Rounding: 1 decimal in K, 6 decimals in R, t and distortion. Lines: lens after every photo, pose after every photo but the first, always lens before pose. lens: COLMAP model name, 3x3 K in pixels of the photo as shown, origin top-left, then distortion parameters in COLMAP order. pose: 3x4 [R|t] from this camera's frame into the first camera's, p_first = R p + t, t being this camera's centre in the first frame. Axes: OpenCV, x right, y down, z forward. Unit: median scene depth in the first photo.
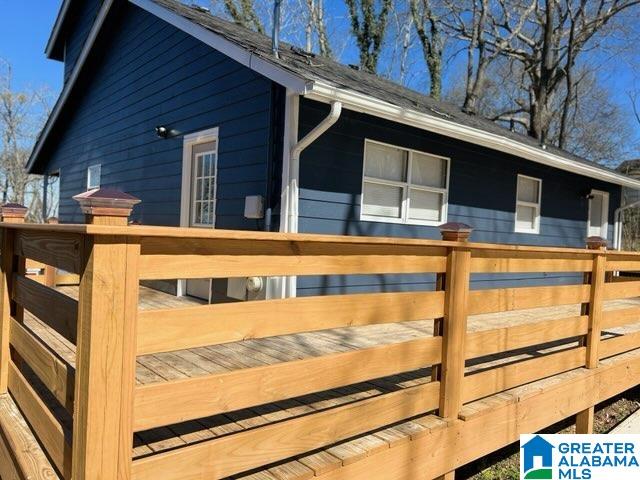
lens RADIAL K [[482.9, 0, 319.9], [0, 482.9, 241.4], [0, 0, 1]] dist [0.035982, -0.030143]
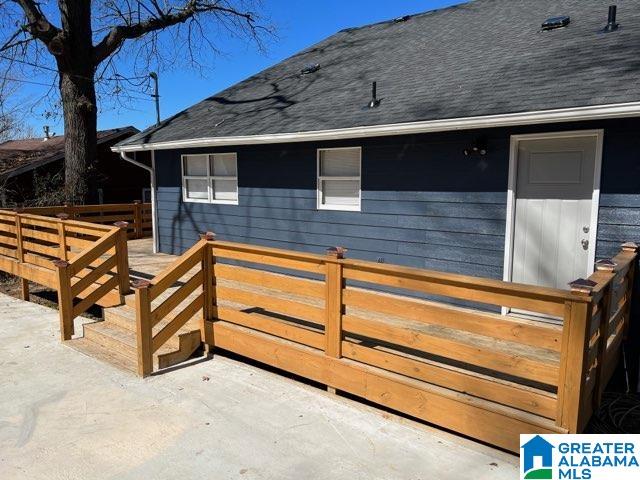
lens RADIAL K [[482.9, 0, 319.5], [0, 482.9, 240.0], [0, 0, 1]] dist [0.035982, -0.030143]
pose [[0.164162, 0.092742, -0.982064, 1.390428], [0.010620, 0.995347, 0.095772, -0.051468], [0.986376, -0.026151, 0.162413, 0.854991]]
